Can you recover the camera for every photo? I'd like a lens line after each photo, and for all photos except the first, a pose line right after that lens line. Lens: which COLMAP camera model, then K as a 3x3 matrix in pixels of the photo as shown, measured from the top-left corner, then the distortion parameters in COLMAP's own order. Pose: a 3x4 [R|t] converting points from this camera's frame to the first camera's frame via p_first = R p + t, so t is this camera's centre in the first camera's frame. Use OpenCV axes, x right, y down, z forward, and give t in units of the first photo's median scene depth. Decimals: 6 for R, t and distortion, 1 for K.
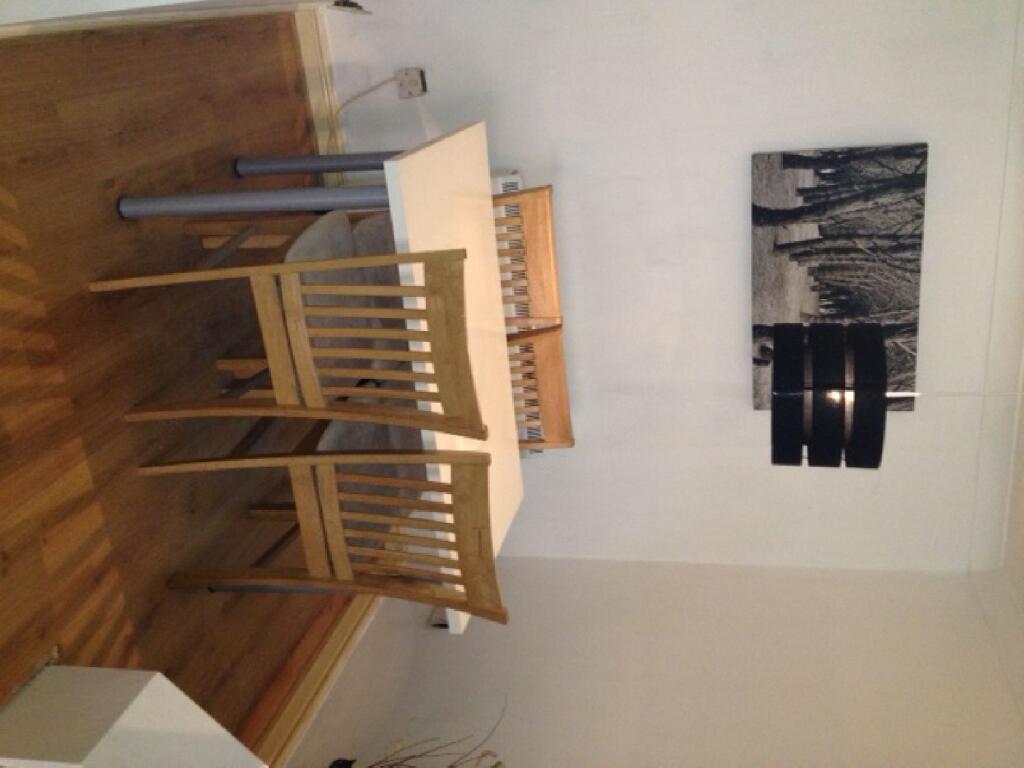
lens RADIAL K [[1025.2, 0, 512.0], [0, 1025.2, 385.7], [0, 0, 1]] dist [0.083113, 0.000000]
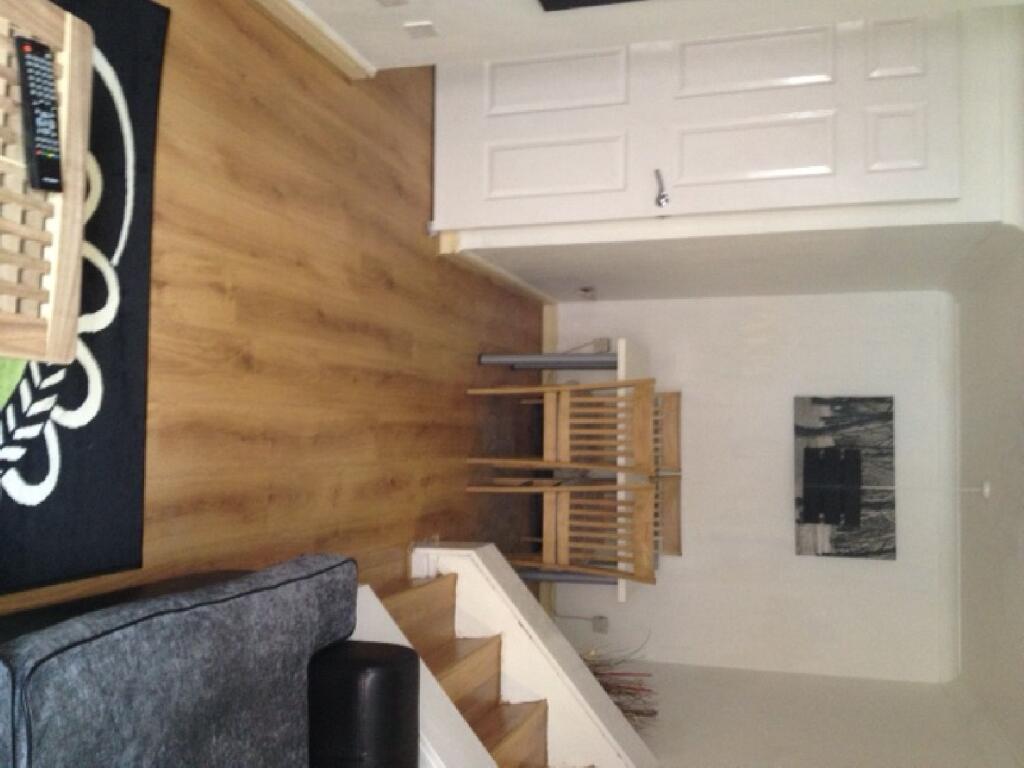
lens RADIAL K [[1025.2, 0, 512.2], [0, 1025.2, 382.2], [0, 0, 1]] dist [0.083113, 0.000000]
pose [[0.992306, 0.097920, -0.075771, -0.118080], [-0.119511, 0.917431, -0.379523, 0.487657], [0.032352, 0.385659, 0.922074, -0.662164]]
